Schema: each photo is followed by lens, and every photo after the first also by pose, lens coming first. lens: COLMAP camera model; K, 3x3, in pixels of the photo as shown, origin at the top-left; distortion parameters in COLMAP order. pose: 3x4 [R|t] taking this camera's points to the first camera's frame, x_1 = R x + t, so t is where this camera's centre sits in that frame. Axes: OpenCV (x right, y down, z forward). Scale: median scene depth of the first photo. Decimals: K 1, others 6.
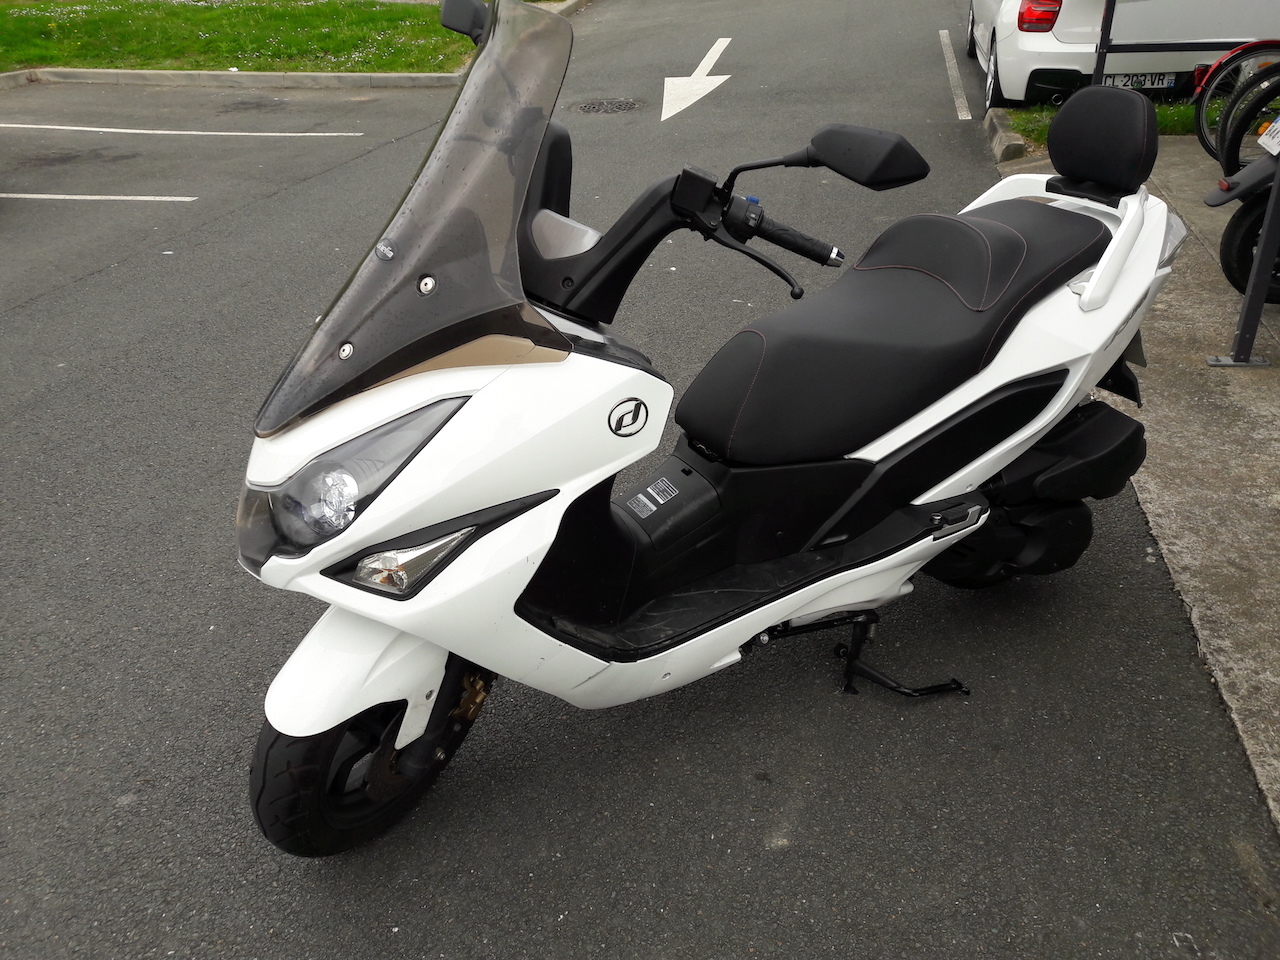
lens RADIAL K [[1050.4, 0, 640.0], [0, 1050.4, 480.0], [0, 0, 1]] dist [0.082442, -0.119170]
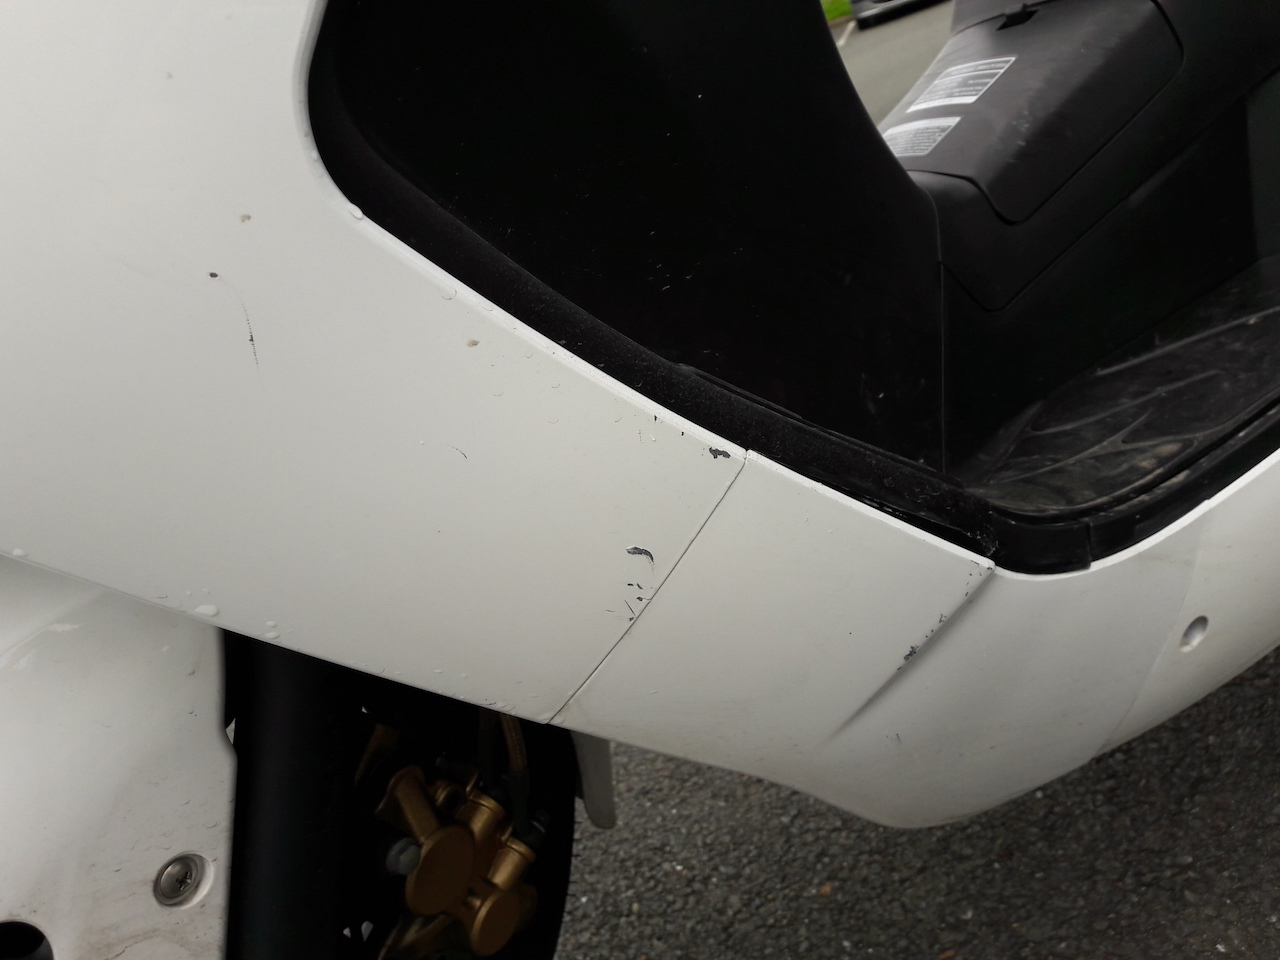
lens RADIAL K [[1050.4, 0, 640.0], [0, 1050.4, 480.0], [0, 0, 1]] dist [0.082442, -0.119170]
pose [[0.960784, -0.246939, -0.126152, -0.052583], [0.222538, 0.958065, -0.180523, 0.142174], [0.165440, 0.145370, 0.975447, 0.612678]]
